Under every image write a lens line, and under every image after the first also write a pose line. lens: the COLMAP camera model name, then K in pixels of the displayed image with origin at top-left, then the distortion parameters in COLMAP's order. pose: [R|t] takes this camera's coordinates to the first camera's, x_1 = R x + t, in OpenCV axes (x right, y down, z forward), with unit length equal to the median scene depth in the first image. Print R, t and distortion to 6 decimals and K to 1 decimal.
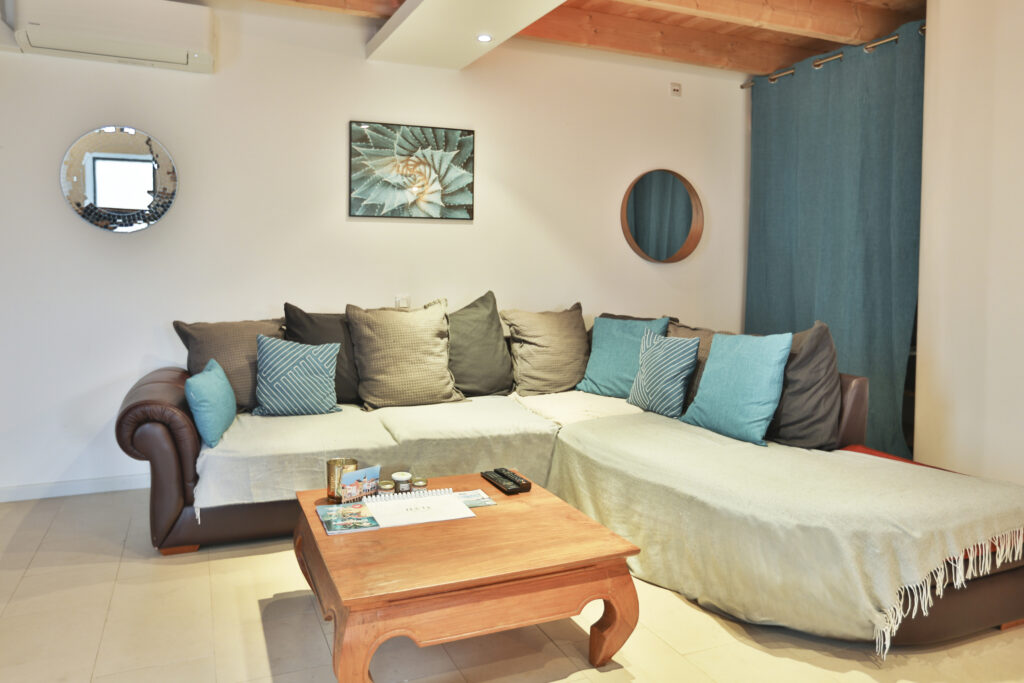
lens RADIAL K [[667.9, 0, 511.9], [0, 667.9, 314.7], [0, 0, 1]] dist [-0.050897, -0.000093]
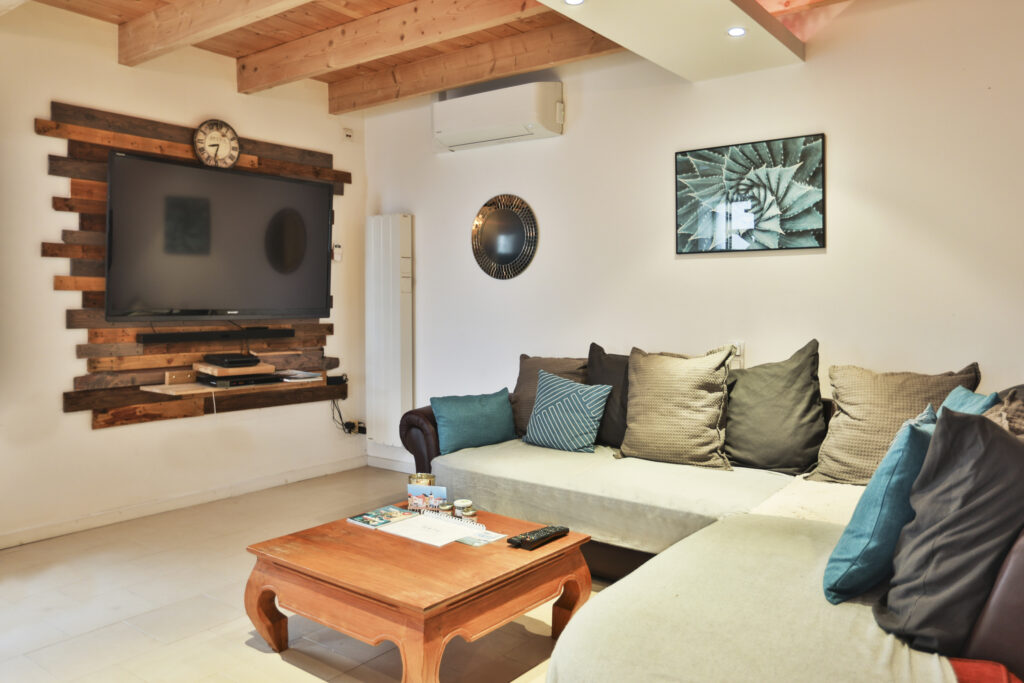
lens RADIAL K [[767.9, 0, 512.0], [0, 767.9, 341.5], [0, 0, 1]] dist [-0.039173, 0.001928]
pose [[0.501335, 0.036784, -0.864471, 0.566068], [-0.059321, 0.998206, 0.008072, -0.019957], [0.863217, 0.047235, 0.502618, 0.260986]]
